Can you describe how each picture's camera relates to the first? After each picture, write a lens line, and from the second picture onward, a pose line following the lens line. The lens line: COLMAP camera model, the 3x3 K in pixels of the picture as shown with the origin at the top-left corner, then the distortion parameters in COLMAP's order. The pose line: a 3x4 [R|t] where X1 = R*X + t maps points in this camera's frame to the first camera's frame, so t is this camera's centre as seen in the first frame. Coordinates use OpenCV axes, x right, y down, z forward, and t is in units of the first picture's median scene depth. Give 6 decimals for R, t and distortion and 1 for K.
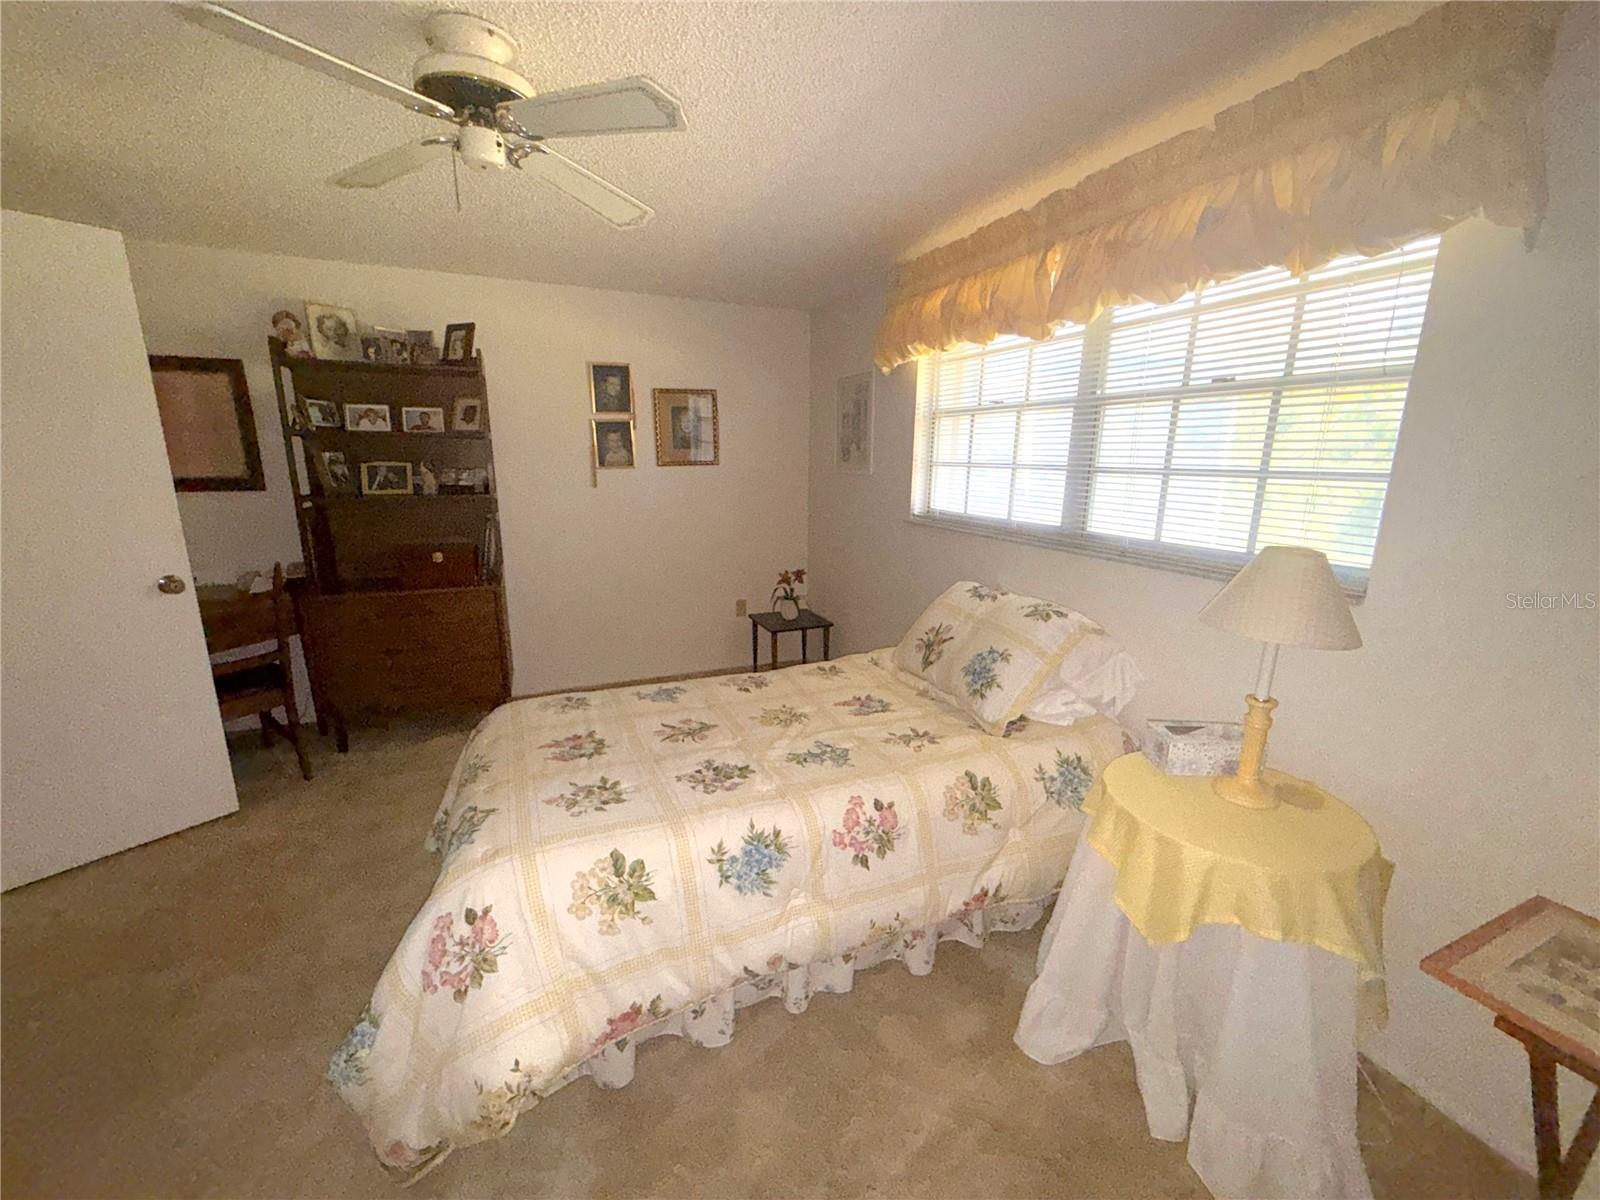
lens RADIAL K [[639.4, 0, 797.8], [0, 639.4, 601.4], [0, 0, 1]] dist [0.000472, -0.000369]
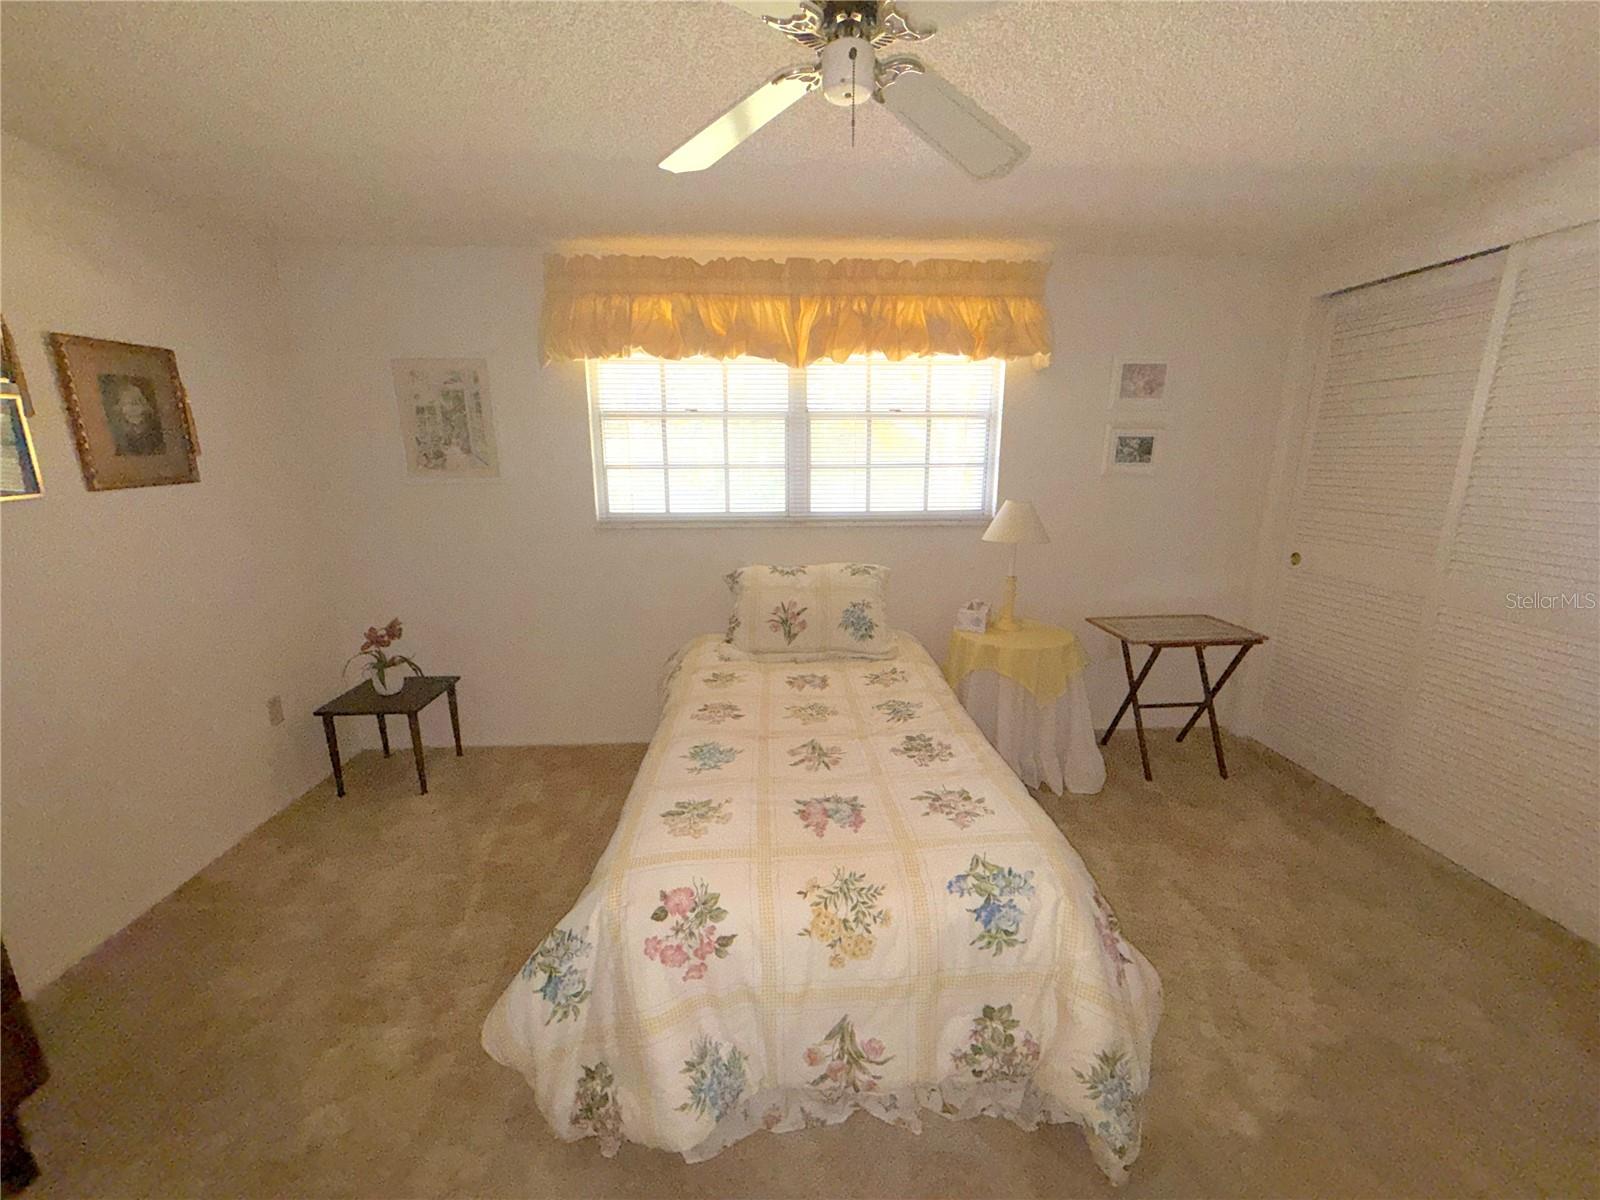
lens RADIAL K [[639.4, 0, 797.8], [0, 639.4, 601.4], [0, 0, 1]] dist [0.000472, -0.000369]
pose [[0.343293, -0.224948, 0.911893, -0.840972], [0.219336, 0.963251, 0.155046, -0.142751], [-0.913259, 0.146784, 0.380016, 0.534266]]
